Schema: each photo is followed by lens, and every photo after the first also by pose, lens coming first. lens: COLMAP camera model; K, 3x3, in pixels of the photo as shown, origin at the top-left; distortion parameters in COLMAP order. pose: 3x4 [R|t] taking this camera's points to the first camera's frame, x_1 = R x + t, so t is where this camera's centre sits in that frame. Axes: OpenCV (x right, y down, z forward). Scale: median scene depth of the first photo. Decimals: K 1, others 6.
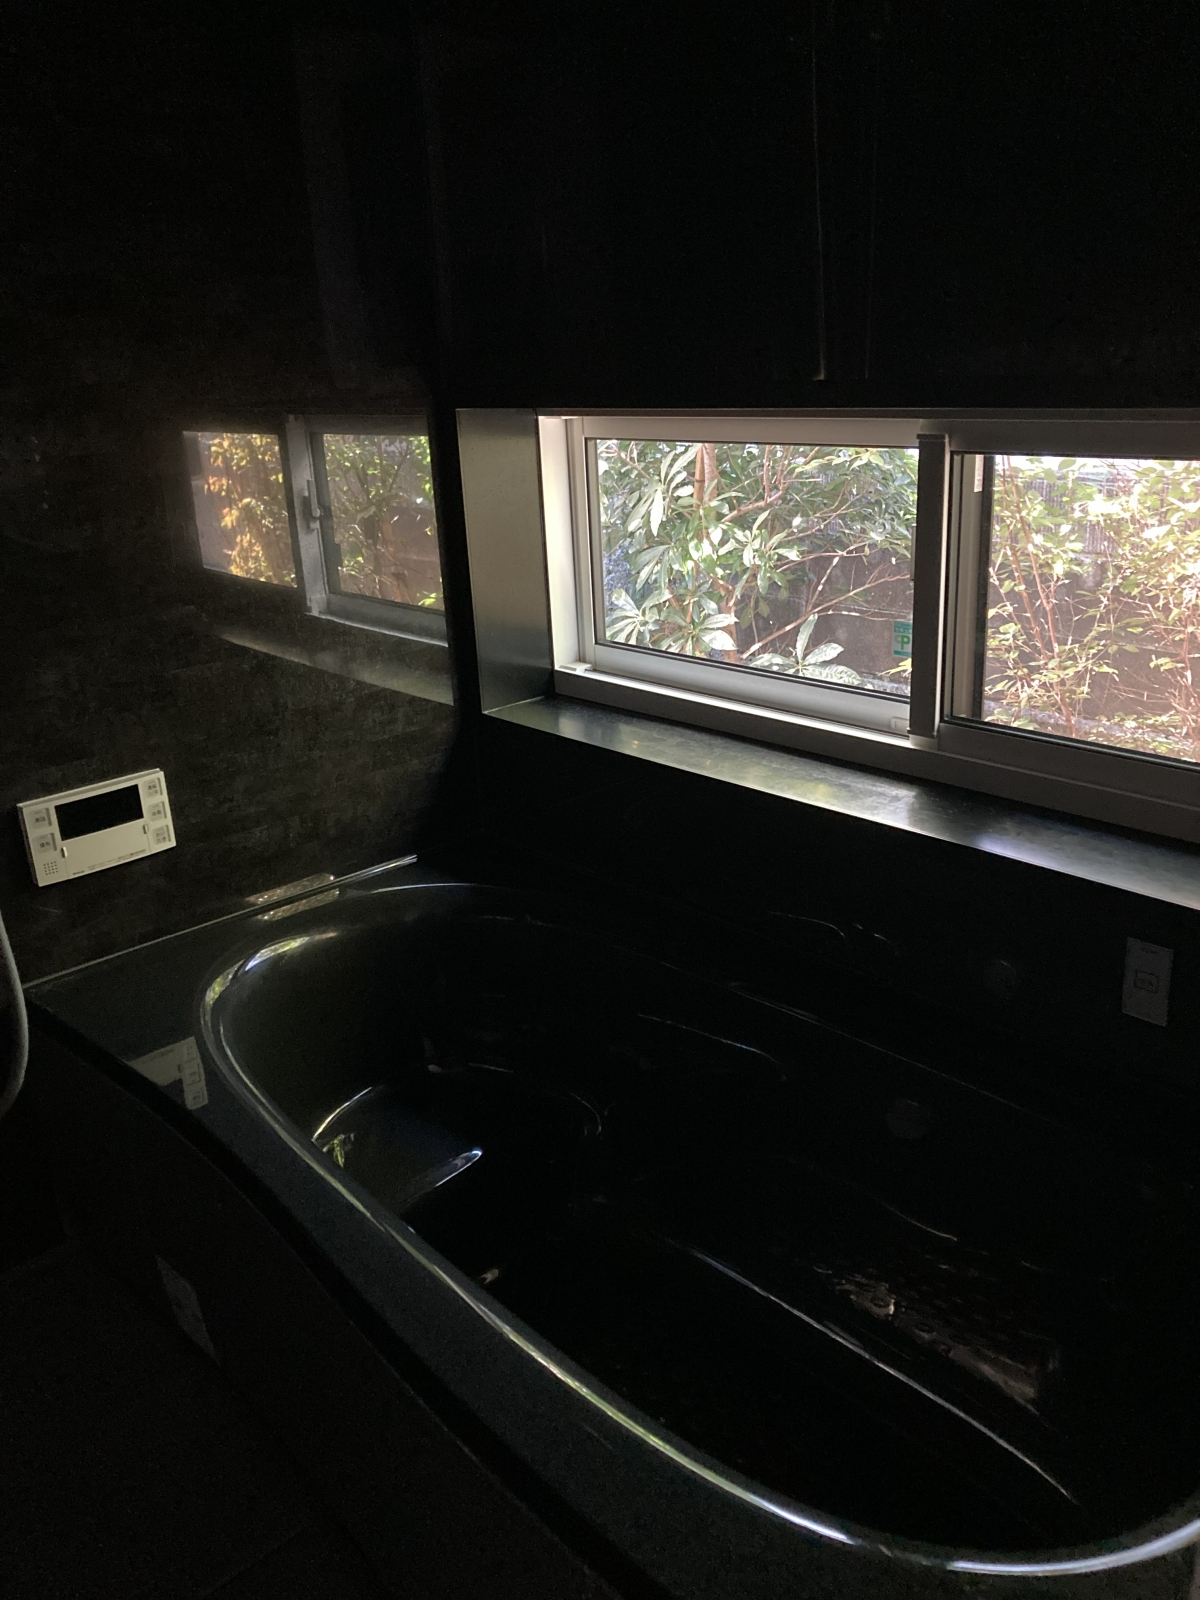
lens RADIAL K [[1381.5, 0, 600.0], [0, 1381.5, 800.0], [0, 0, 1]] dist [-0.008473, -0.003426]
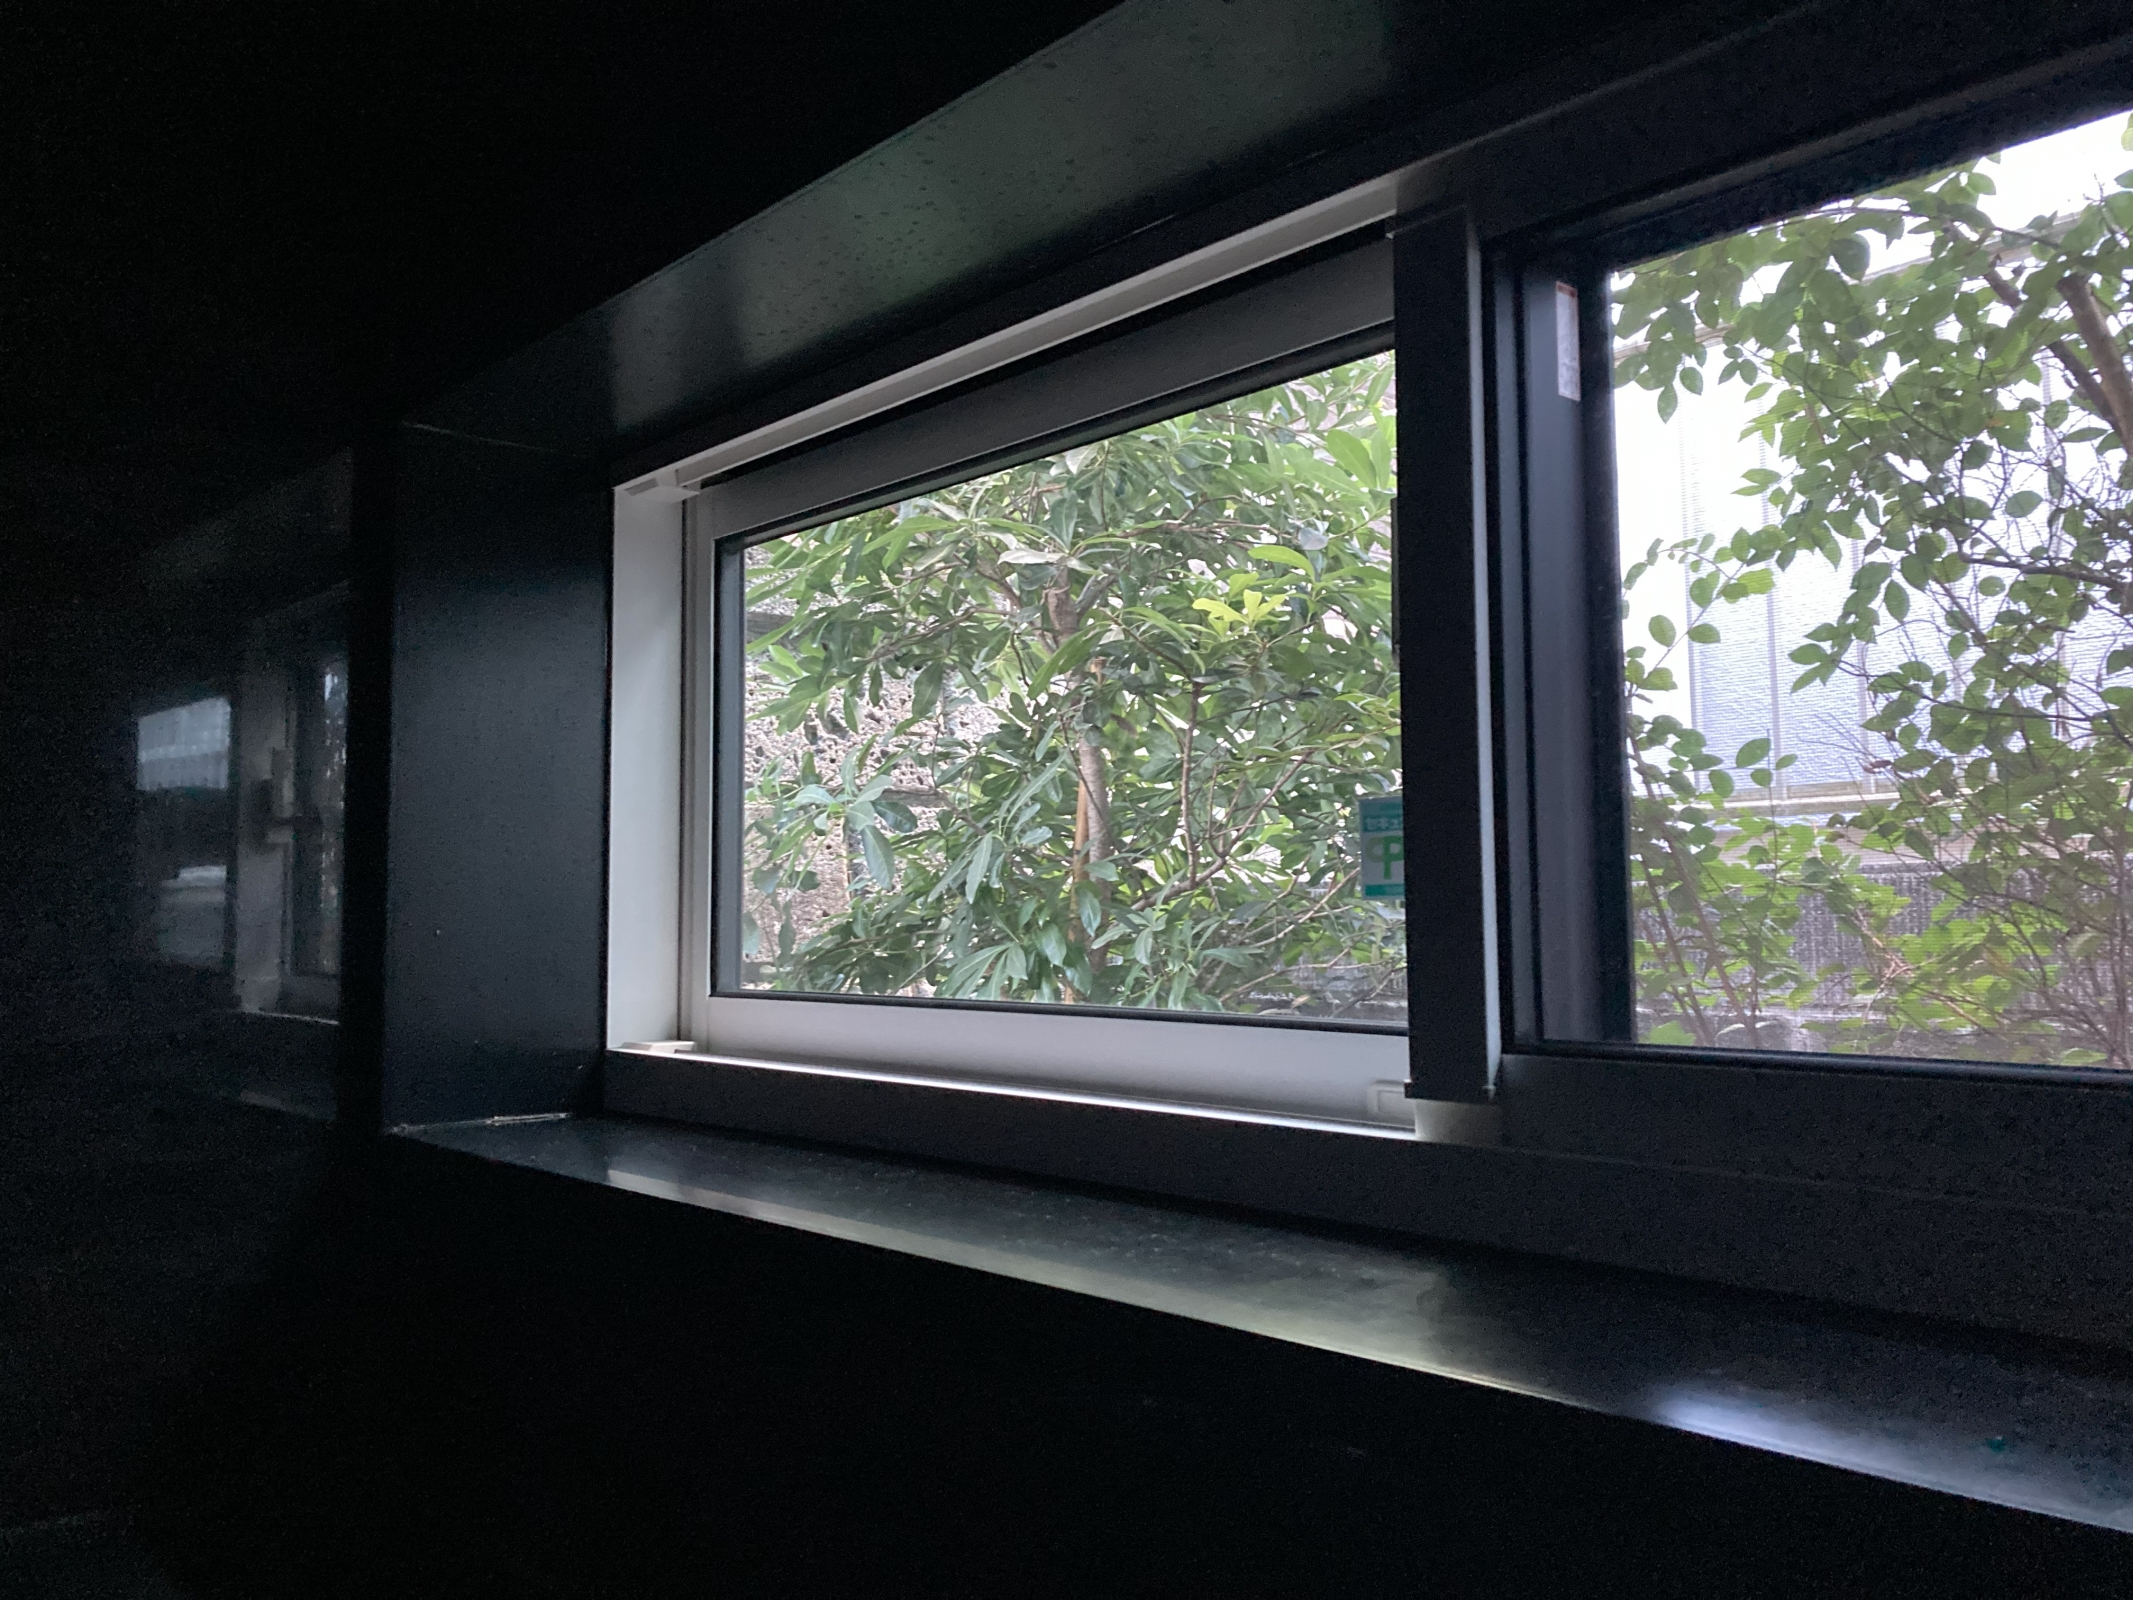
lens RADIAL K [[1841.7, 0, 1066.5], [0, 1841.7, 800.0], [0, 0, 1]] dist [-0.008473, -0.003426]
pose [[0.999030, 0.029586, -0.032615, 0.140739], [-0.040100, 0.917288, -0.396200, 0.060092], [0.018196, 0.397124, 0.917585, 0.520599]]
